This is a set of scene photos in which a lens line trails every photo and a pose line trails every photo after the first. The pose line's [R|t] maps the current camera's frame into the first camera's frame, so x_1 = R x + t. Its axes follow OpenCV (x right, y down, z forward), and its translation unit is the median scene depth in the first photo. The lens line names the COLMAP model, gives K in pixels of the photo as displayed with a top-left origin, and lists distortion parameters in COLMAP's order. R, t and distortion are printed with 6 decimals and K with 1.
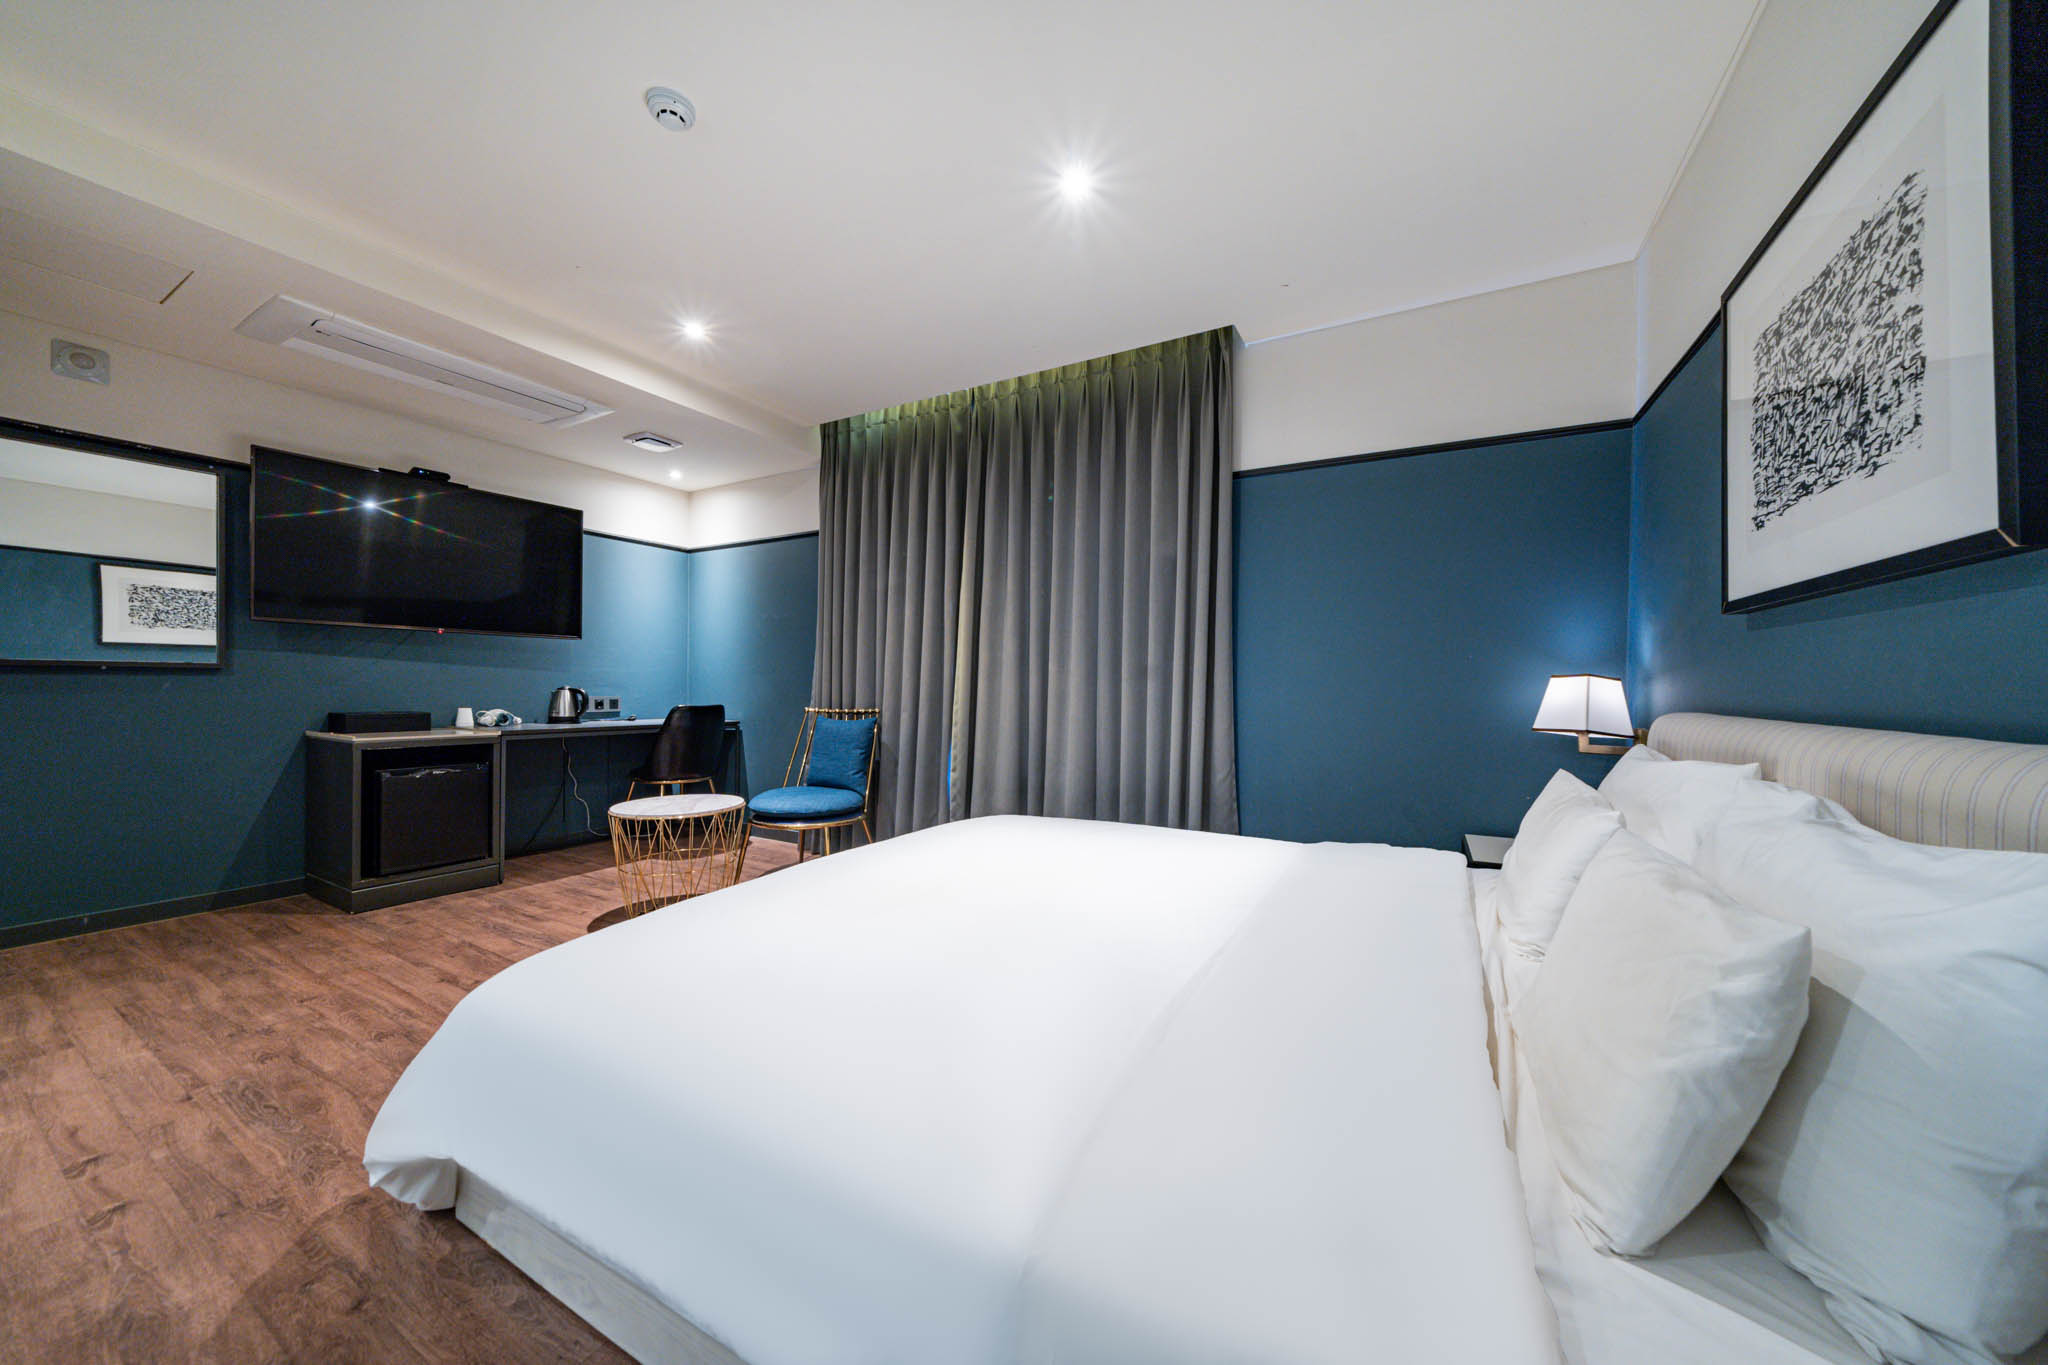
lens RADIAL K [[701.3, 0, 1034.1], [0, 701.3, 685.9], [0, 0, 1]] dist [-0.009820, 0.001458]
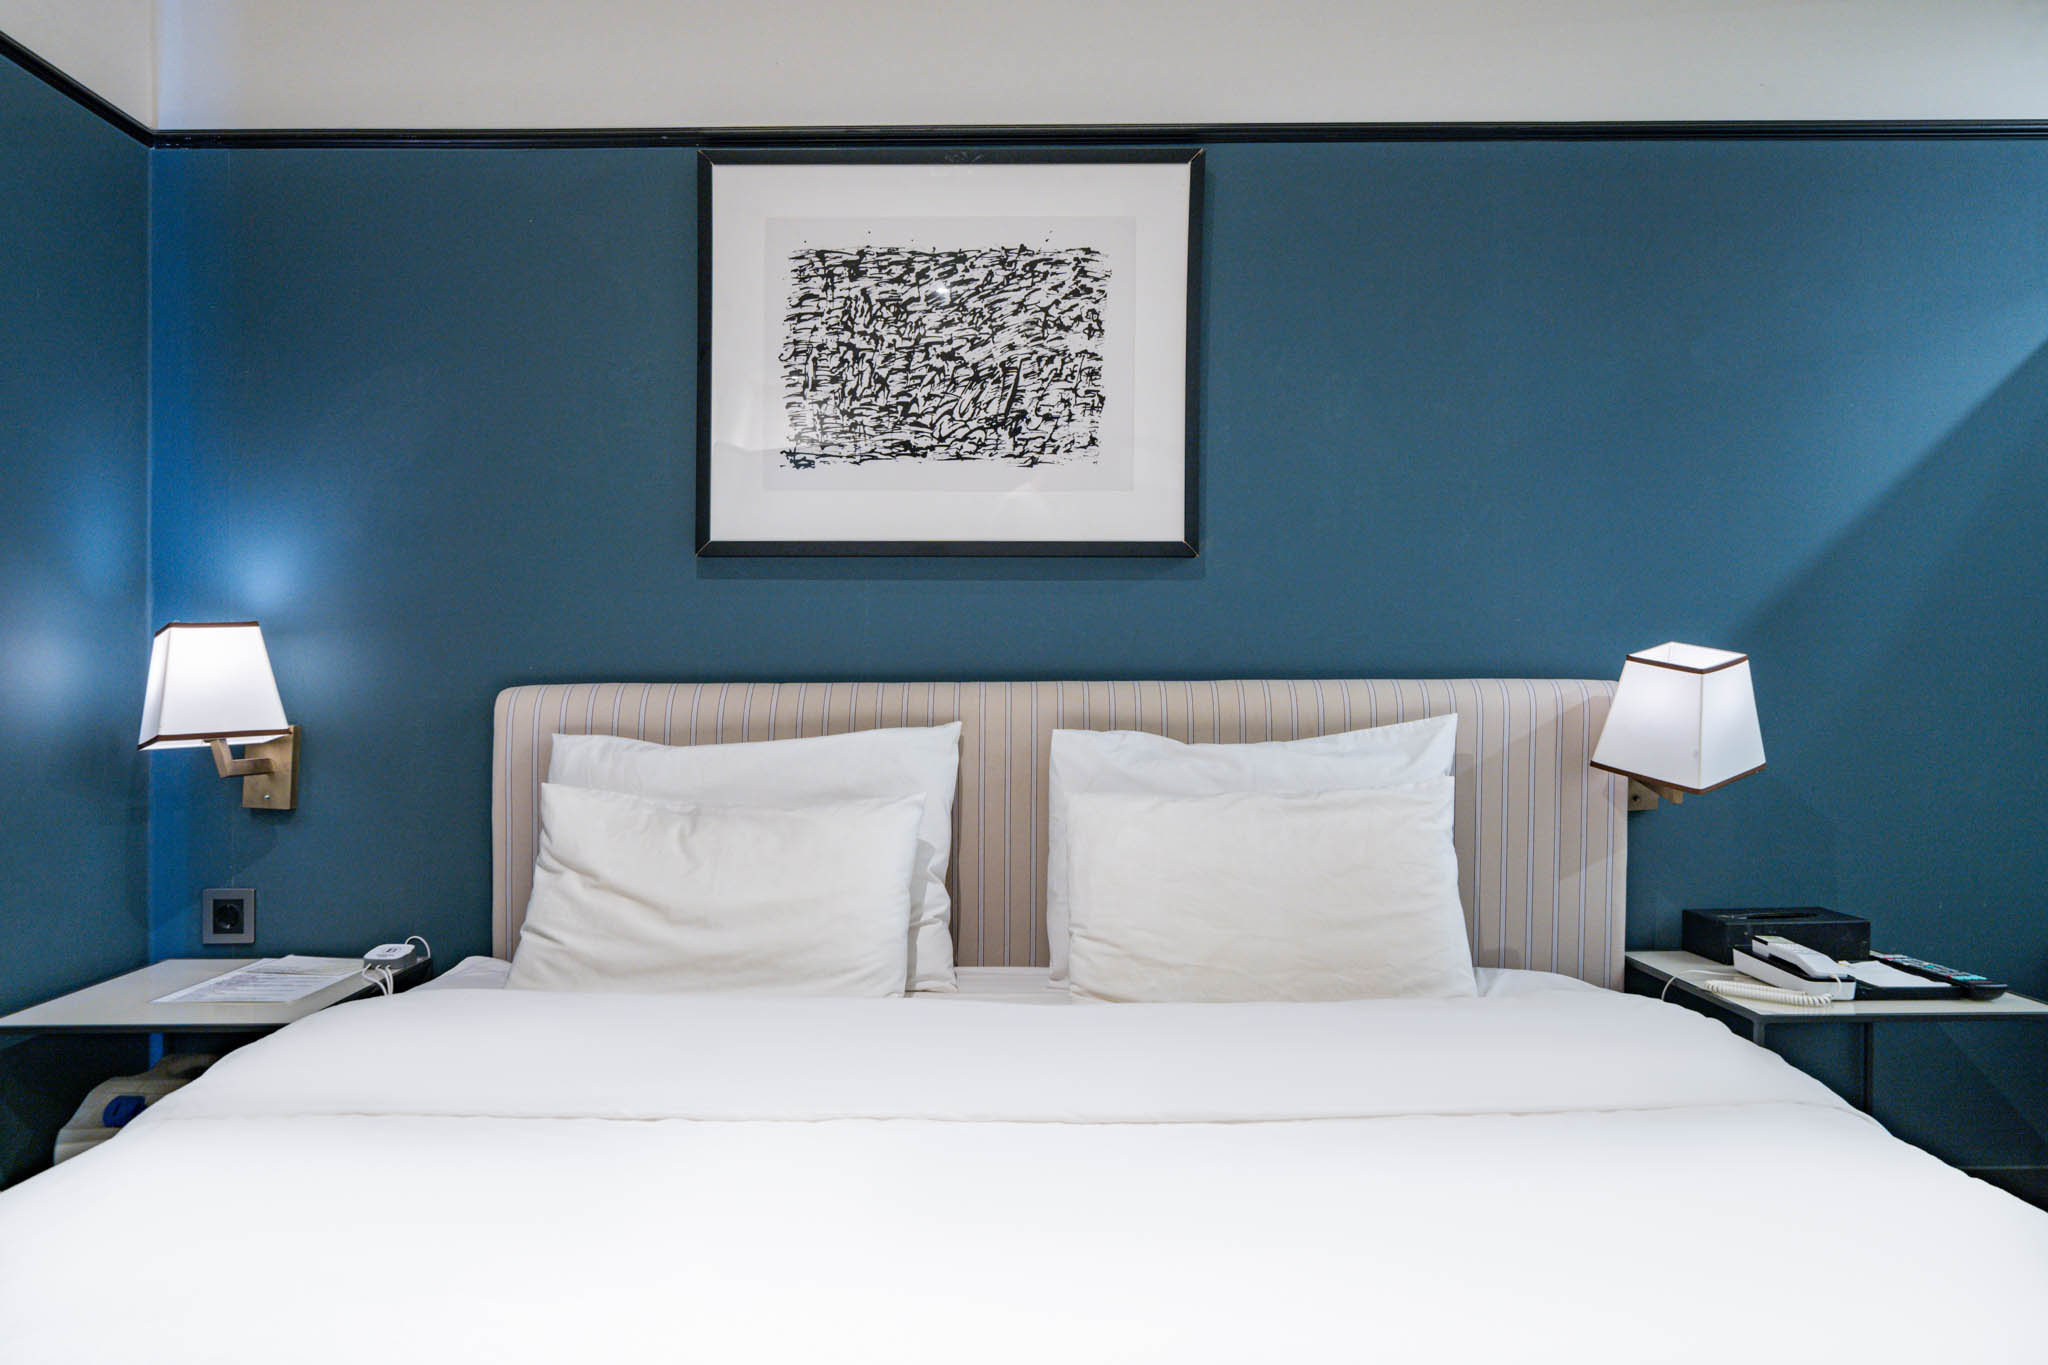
lens RADIAL K [[1424.5, 0, 1024.0], [0, 1424.5, 682.5], [0, 0, 1]] dist [-0.005576, -0.001328]
pose [[-0.497448, -0.006966, 0.867466, -0.437358], [0.002185, 0.999955, 0.009282, 0.019929], [-0.867491, 0.006513, -0.497410, 1.085516]]
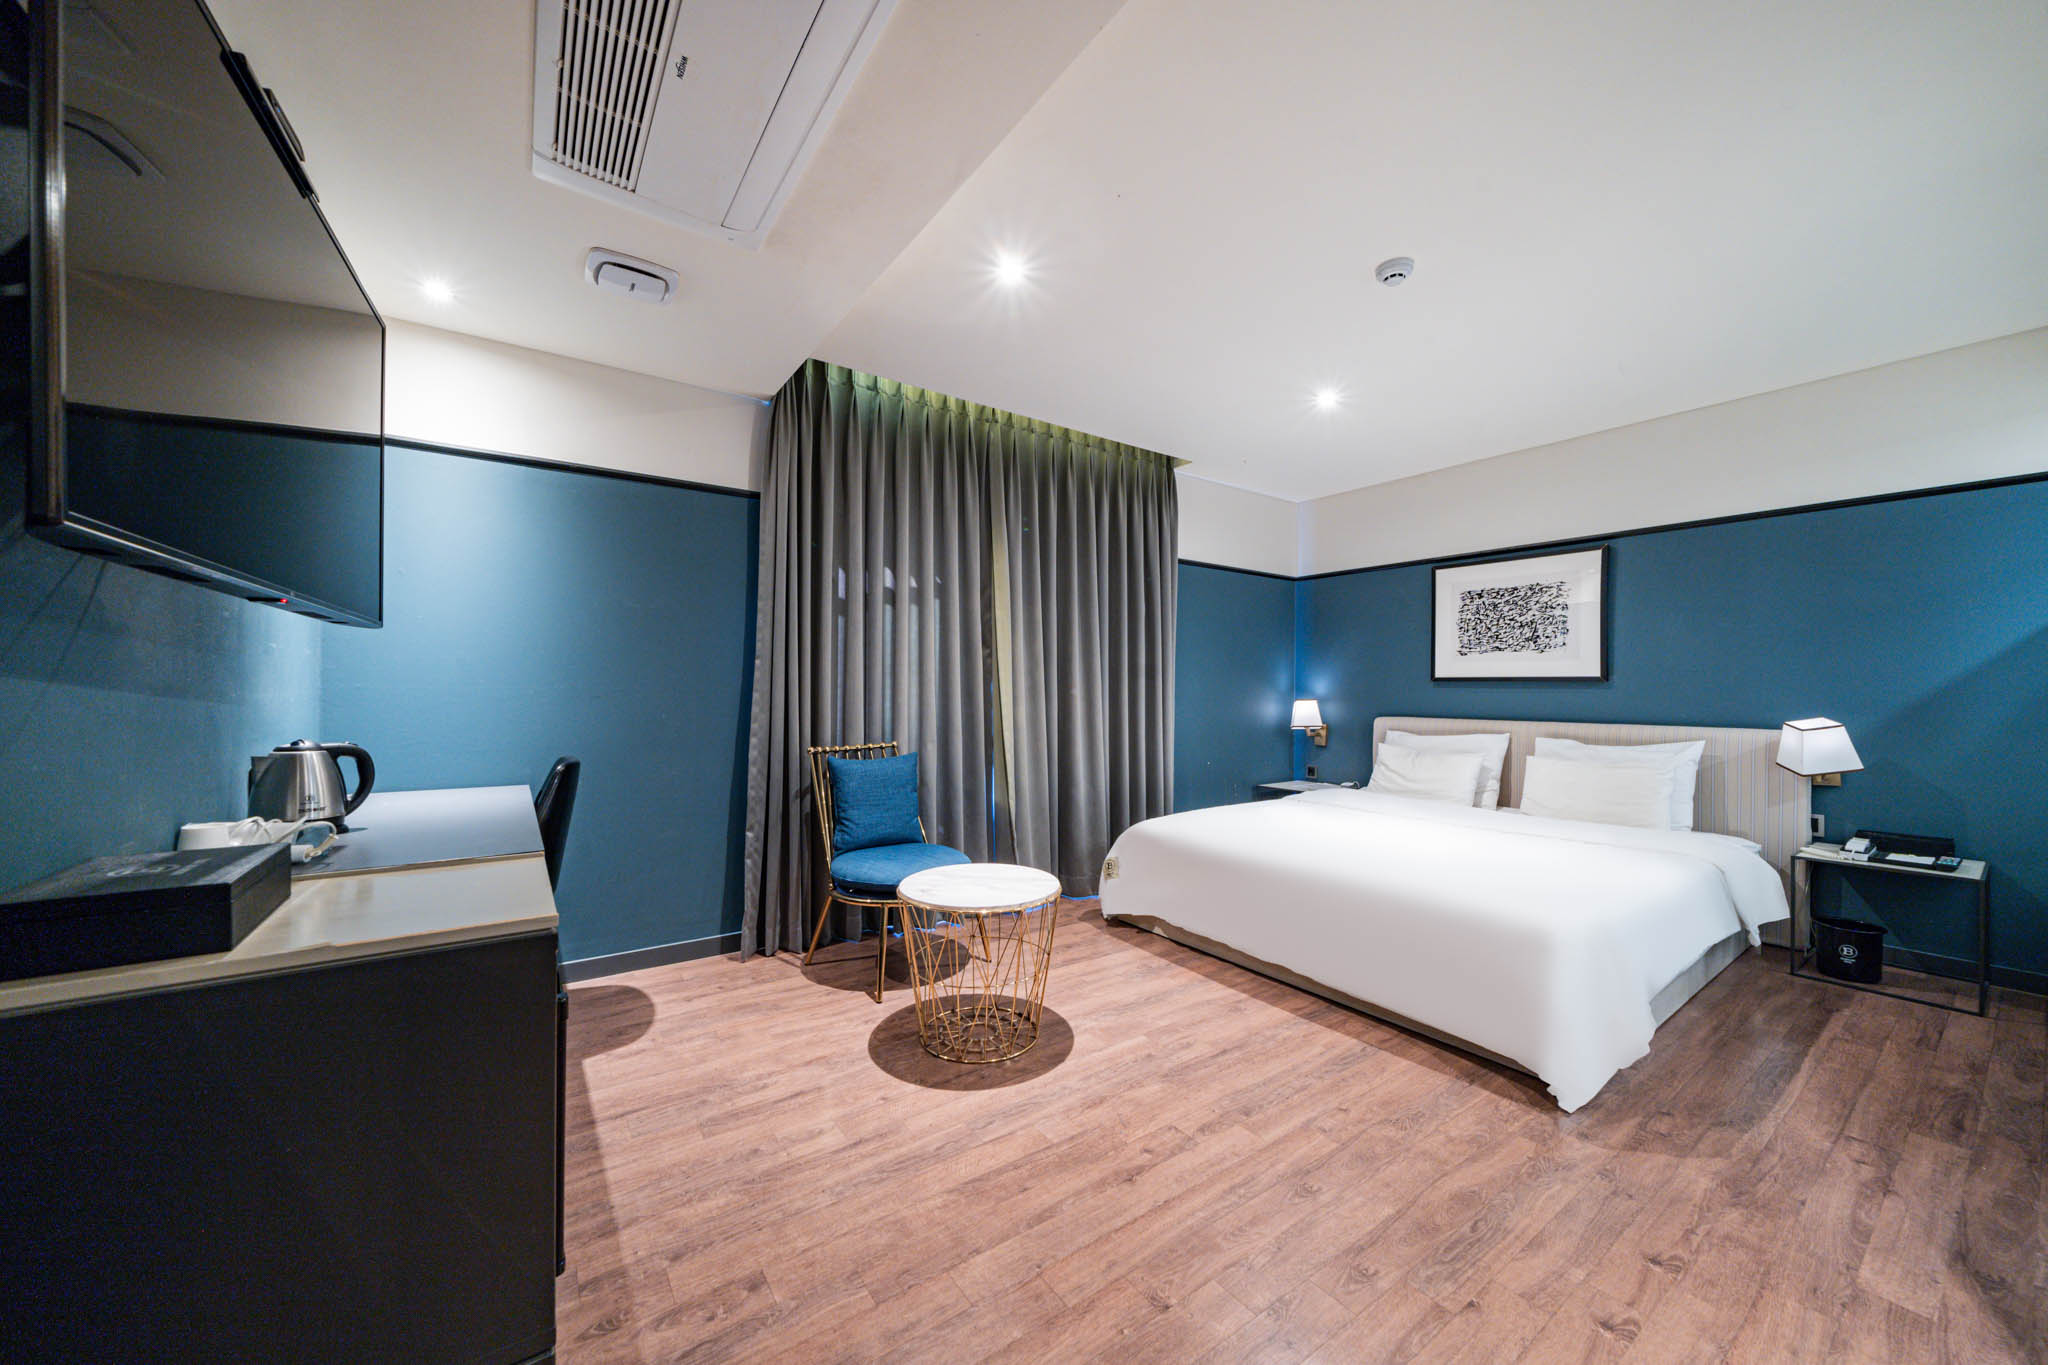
lens RADIAL K [[753.3, 0, 1024.0], [0, 753.3, 682.5], [0, 0, 1]] dist [-0.002707, -0.000424]
pose [[0.418653, 0.003504, 0.908140, -1.758639], [-0.002842, 0.999993, -0.002549, -0.062981], [-0.908142, -0.001514, 0.418659, 0.892194]]
